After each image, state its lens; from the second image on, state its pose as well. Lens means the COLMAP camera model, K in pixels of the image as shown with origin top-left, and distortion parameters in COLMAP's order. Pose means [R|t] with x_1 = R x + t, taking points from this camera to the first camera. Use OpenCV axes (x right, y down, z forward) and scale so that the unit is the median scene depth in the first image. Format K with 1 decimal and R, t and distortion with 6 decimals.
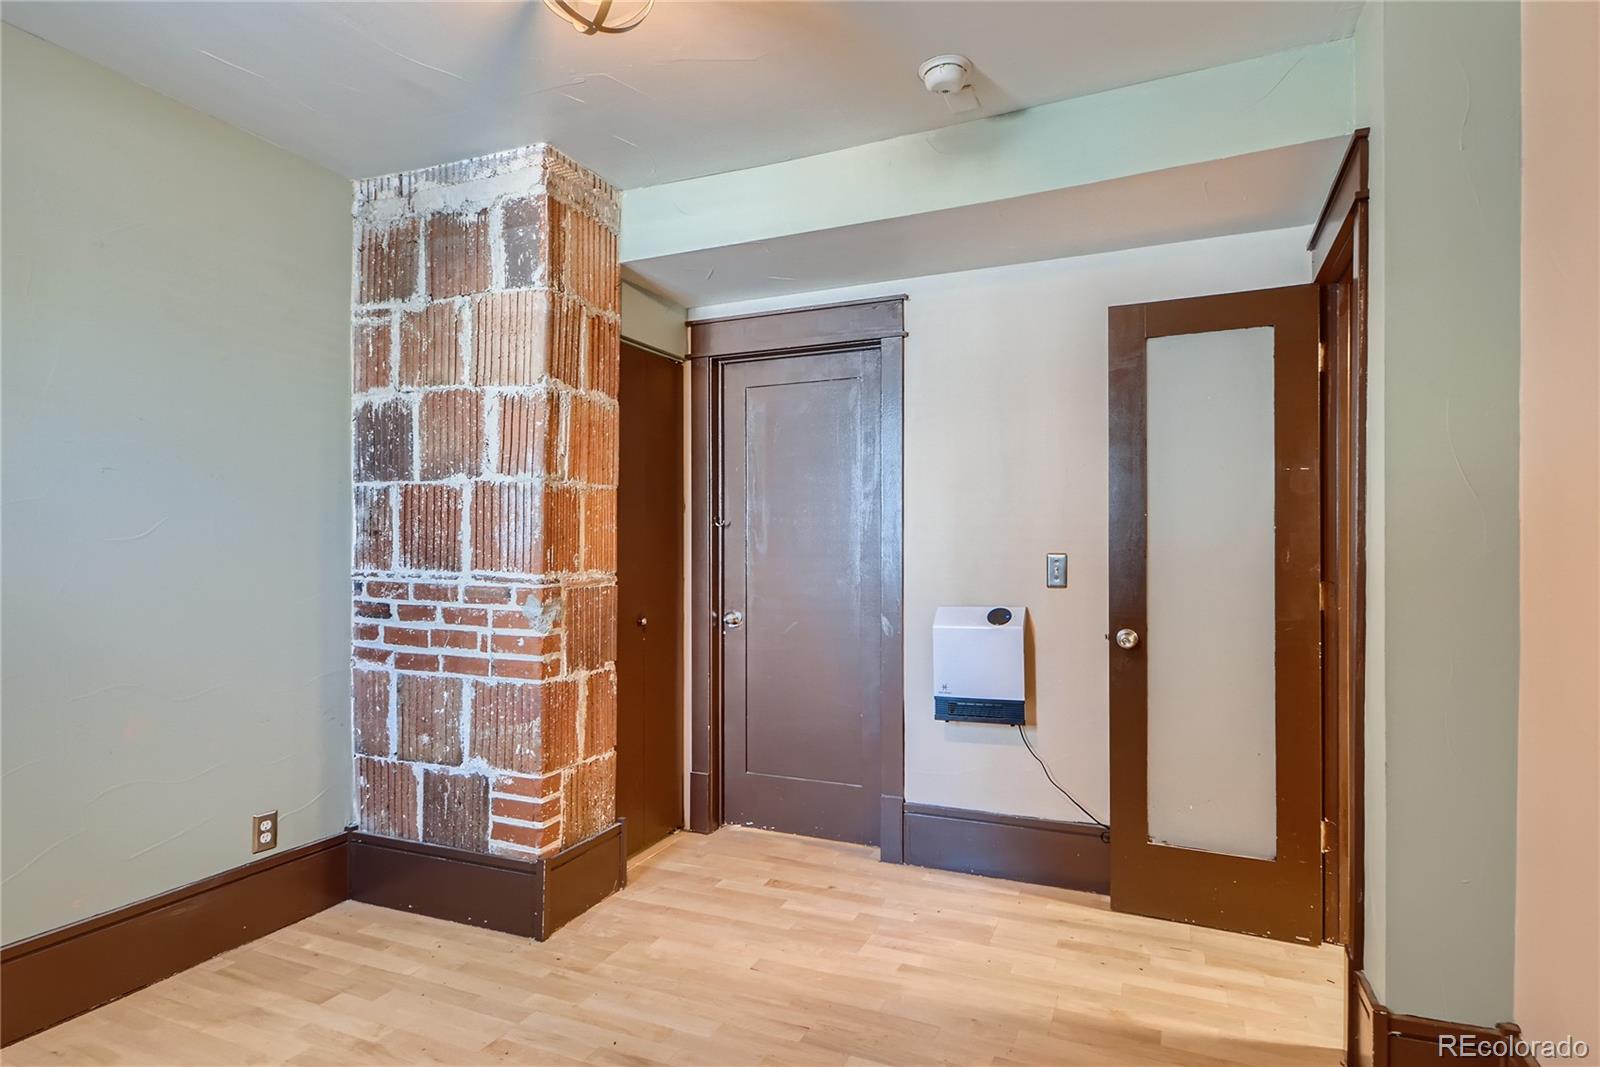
lens RADIAL K [[836.1, 0, 796.7], [0, 836.1, 529.3], [0, 0, 1]] dist [0.020940, -0.013712]
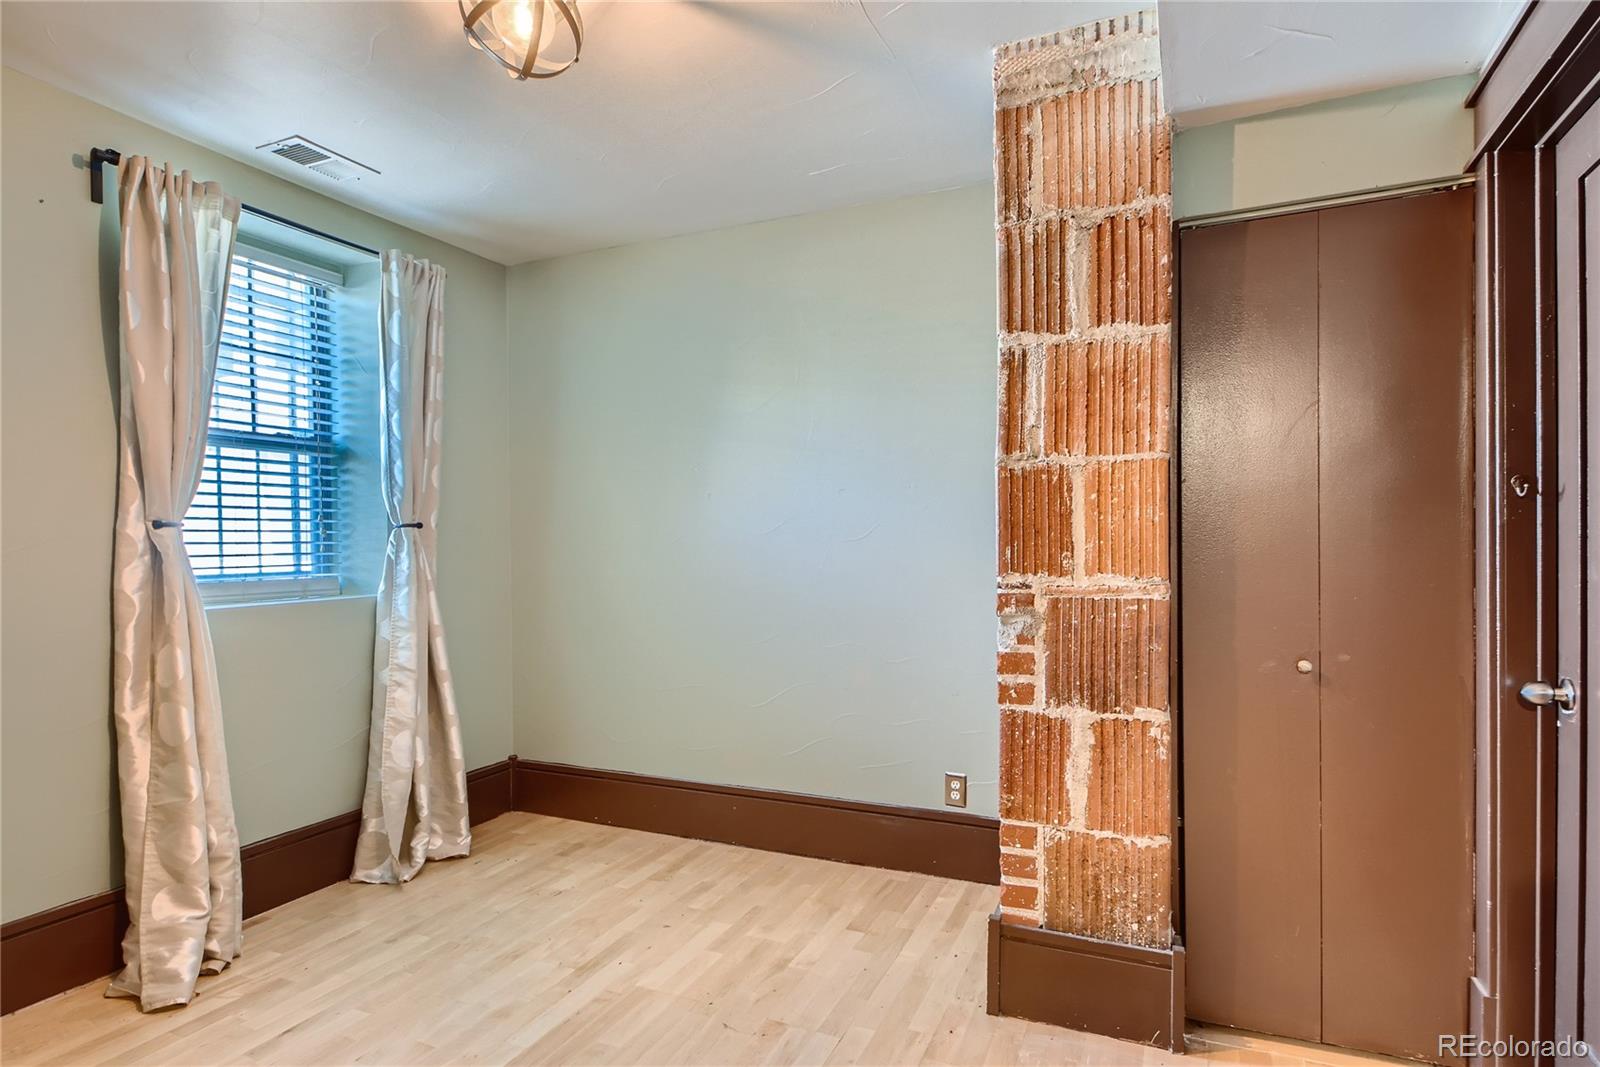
lens RADIAL K [[836.1, 0, 814.0], [0, 836.1, 547.3], [0, 0, 1]] dist [0.020940, -0.013712]
pose [[0.014214, 0.002820, -0.999895, 0.503591], [0.028262, 0.999595, 0.003221, 0.016419], [0.999499, -0.028305, 0.014128, 0.780969]]
